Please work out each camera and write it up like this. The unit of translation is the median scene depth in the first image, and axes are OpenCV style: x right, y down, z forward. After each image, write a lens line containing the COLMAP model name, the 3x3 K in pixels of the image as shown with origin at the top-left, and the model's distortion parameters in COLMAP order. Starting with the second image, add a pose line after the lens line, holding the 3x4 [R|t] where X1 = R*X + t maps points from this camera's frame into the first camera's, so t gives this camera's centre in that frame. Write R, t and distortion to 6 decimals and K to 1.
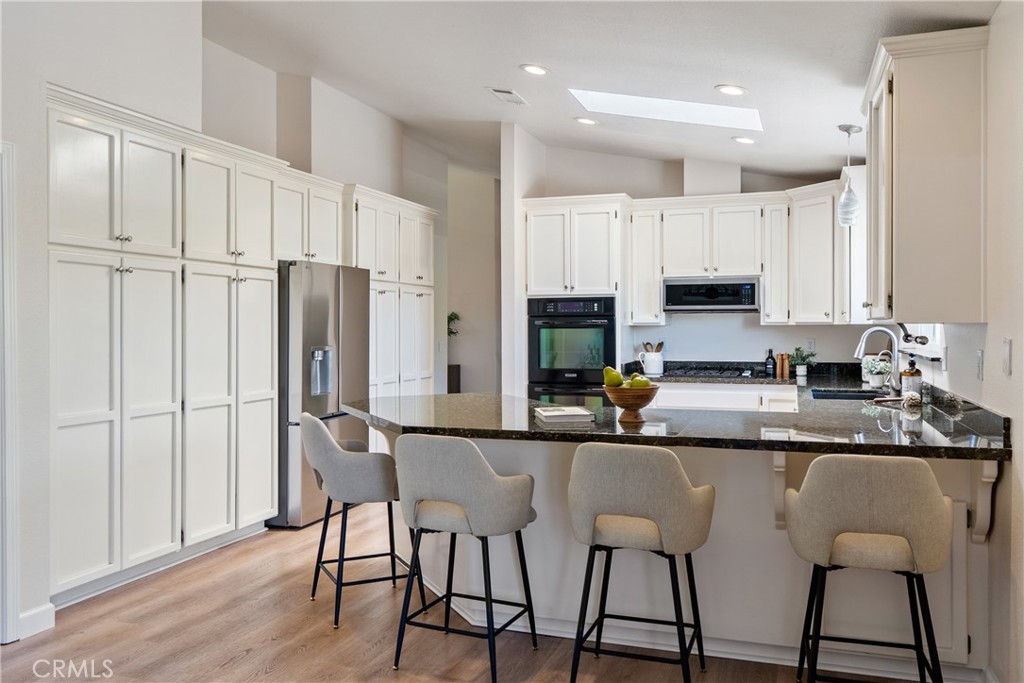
lens RADIAL K [[821.8, 0, 512.0], [0, 821.8, 341.5], [0, 0, 1]] dist [-0.001586, -0.000460]
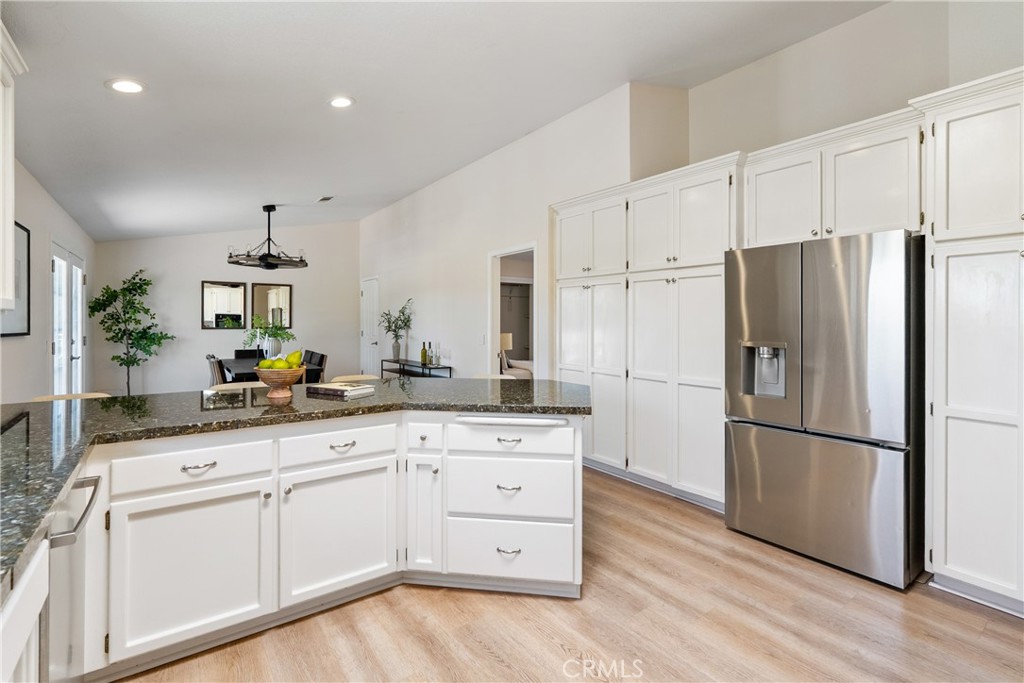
lens RADIAL K [[464.9, 0, 510.0], [0, 464.9, 326.0], [0, 0, 1]] dist [-0.012784, 0.000646]
pose [[-0.568941, 0.017618, -0.822190, 0.392589], [-0.004781, 0.999683, 0.024729, -0.026312], [0.822365, 0.018000, -0.568676, 1.284148]]
